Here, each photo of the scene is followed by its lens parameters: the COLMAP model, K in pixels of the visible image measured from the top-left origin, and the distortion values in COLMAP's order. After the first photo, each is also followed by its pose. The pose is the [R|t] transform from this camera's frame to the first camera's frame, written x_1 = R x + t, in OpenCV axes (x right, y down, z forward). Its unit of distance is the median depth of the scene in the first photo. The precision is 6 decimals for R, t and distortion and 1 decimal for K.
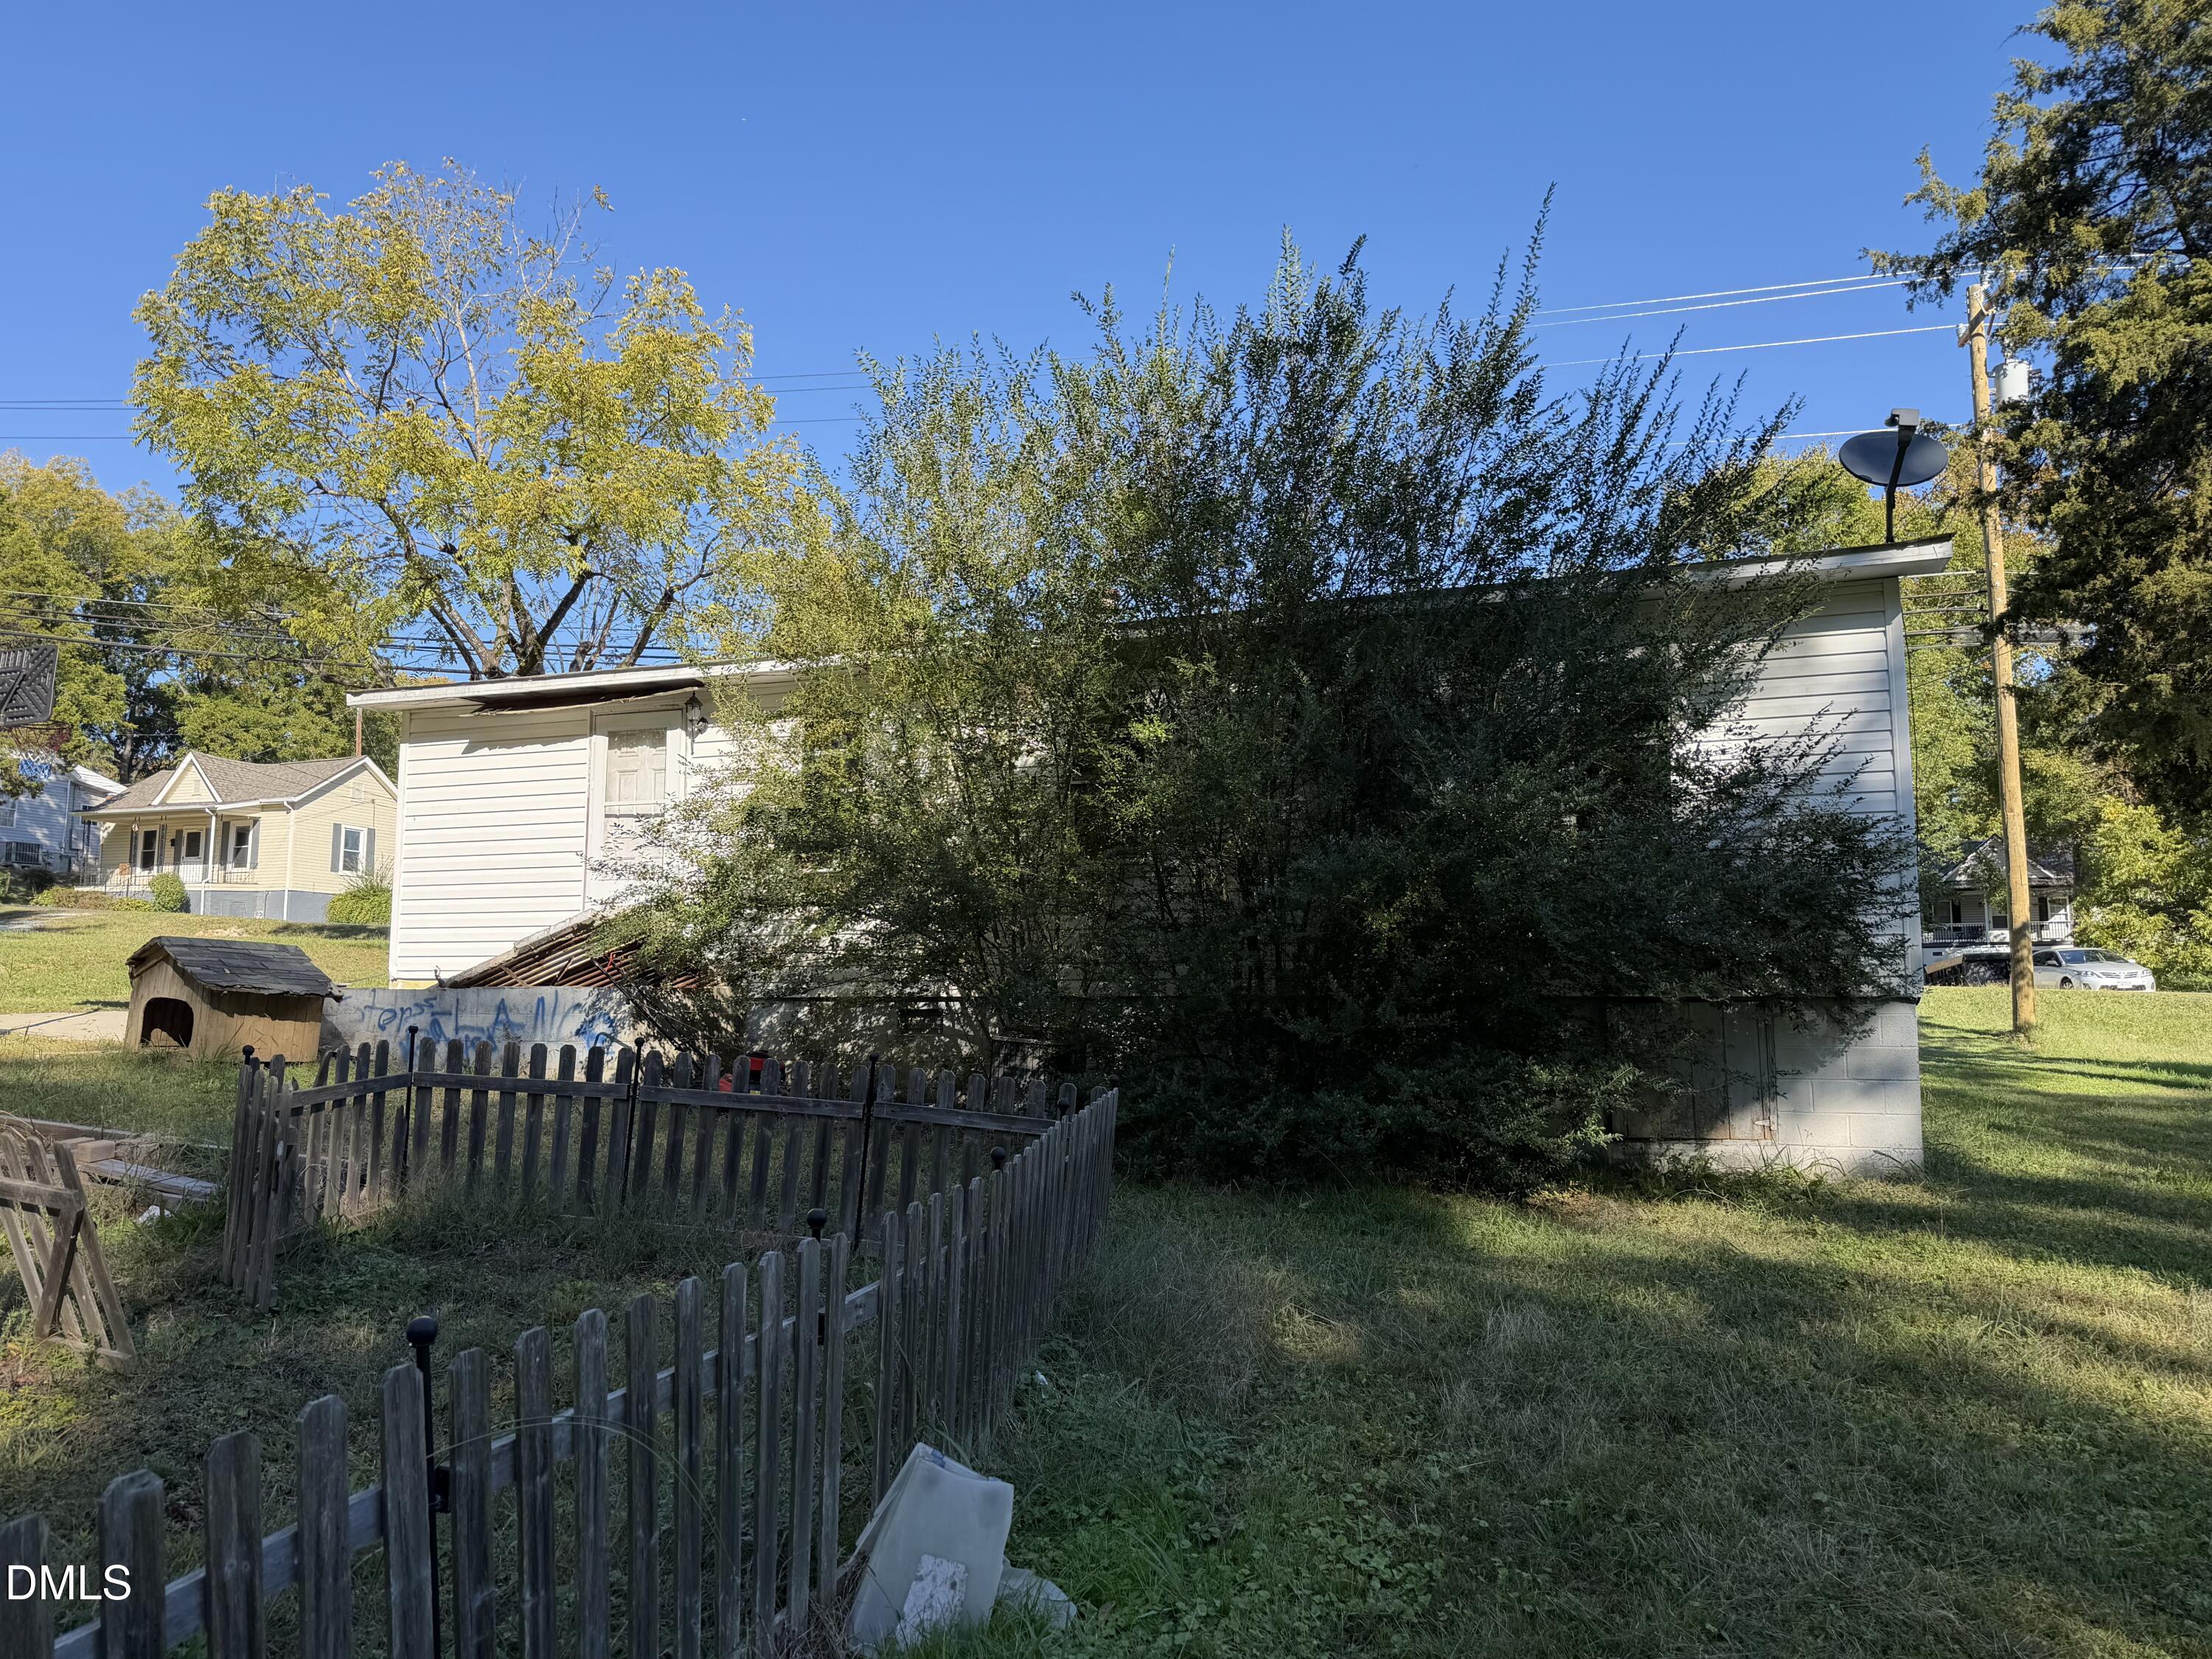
lens RADIAL K [[1553.9, 0, 1106.0], [0, 1553.9, 829.5], [0, 0, 1]] dist [0.081601, -0.108932]
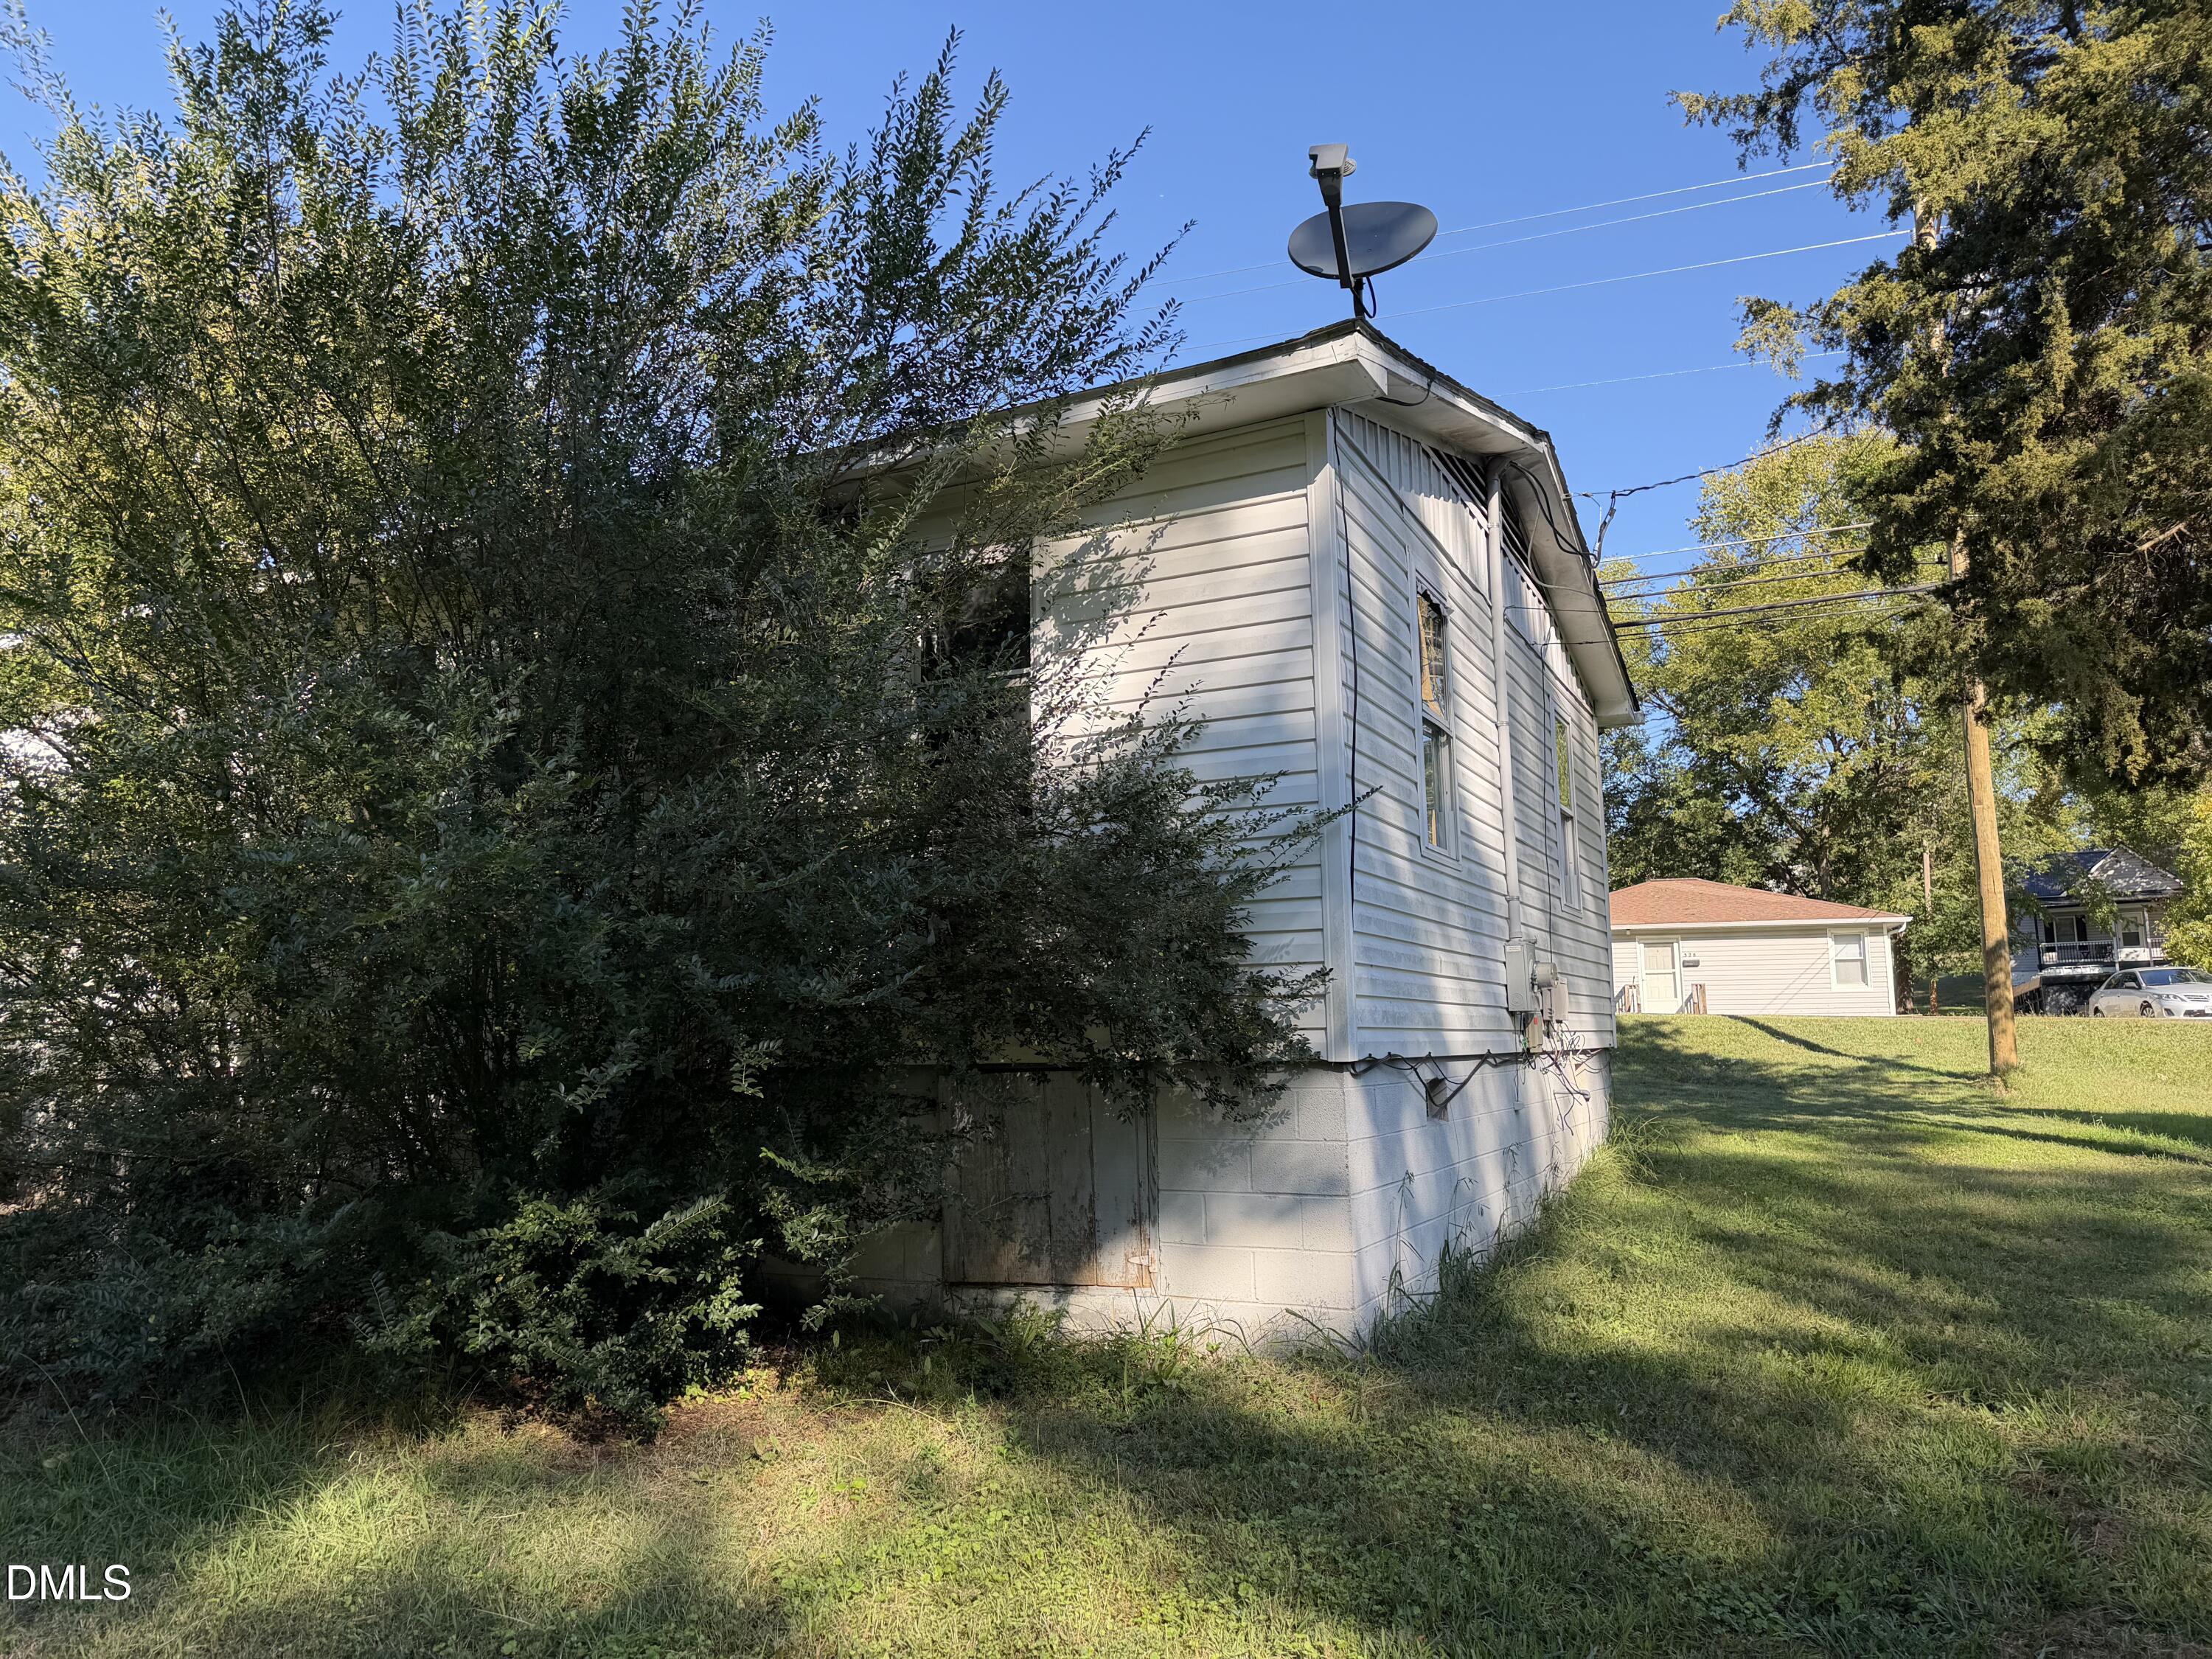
lens RADIAL K [[1553.9, 0, 1106.0], [0, 1553.9, 829.5], [0, 0, 1]] dist [0.081601, -0.108932]
pose [[0.995866, -0.028513, -0.086249, 0.304189], [0.026416, 0.999329, -0.025362, 0.016783], [0.086914, 0.022979, 0.995951, 0.233078]]
